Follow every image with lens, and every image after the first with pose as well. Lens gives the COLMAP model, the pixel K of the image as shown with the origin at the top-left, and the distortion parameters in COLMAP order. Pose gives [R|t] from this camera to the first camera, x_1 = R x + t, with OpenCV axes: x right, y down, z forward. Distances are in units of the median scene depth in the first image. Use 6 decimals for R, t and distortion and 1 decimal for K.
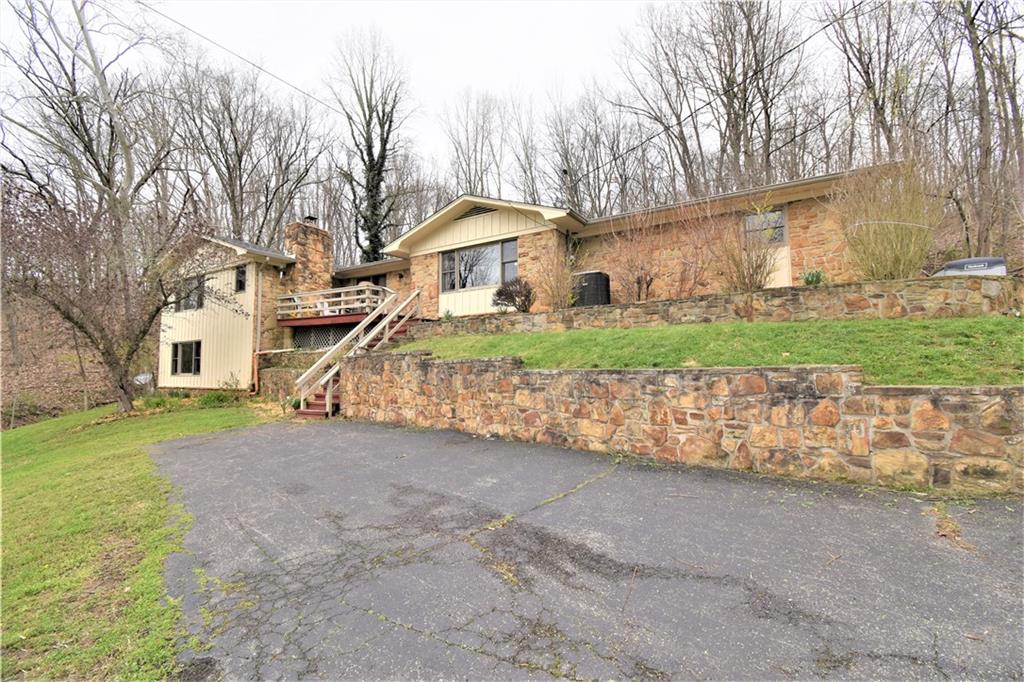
lens RADIAL K [[510.2, 0, 512.0], [0, 510.2, 341.0], [0, 0, 1]] dist [-0.000182, -0.000083]
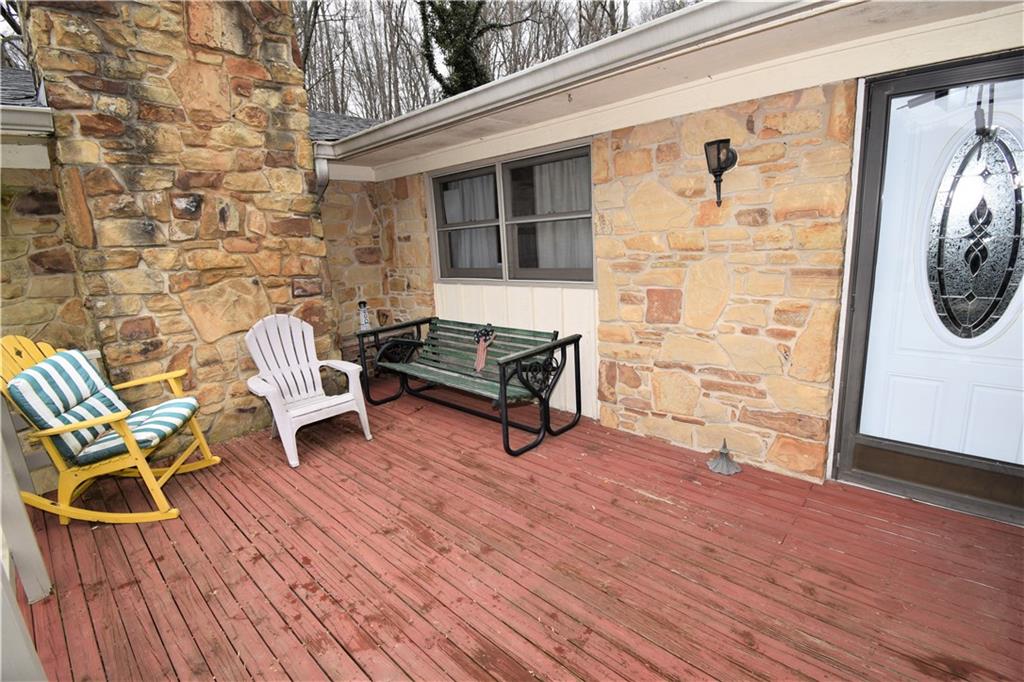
lens RADIAL K [[510.2, 0, 512.0], [0, 510.2, 341.0], [0, 0, 1]] dist [-0.000182, -0.000083]
pose [[0.983437, -0.011069, -0.180910, -0.239597], [0.063024, 0.956733, 0.284061, -0.119839], [0.169938, -0.290758, 0.941584, 0.806489]]
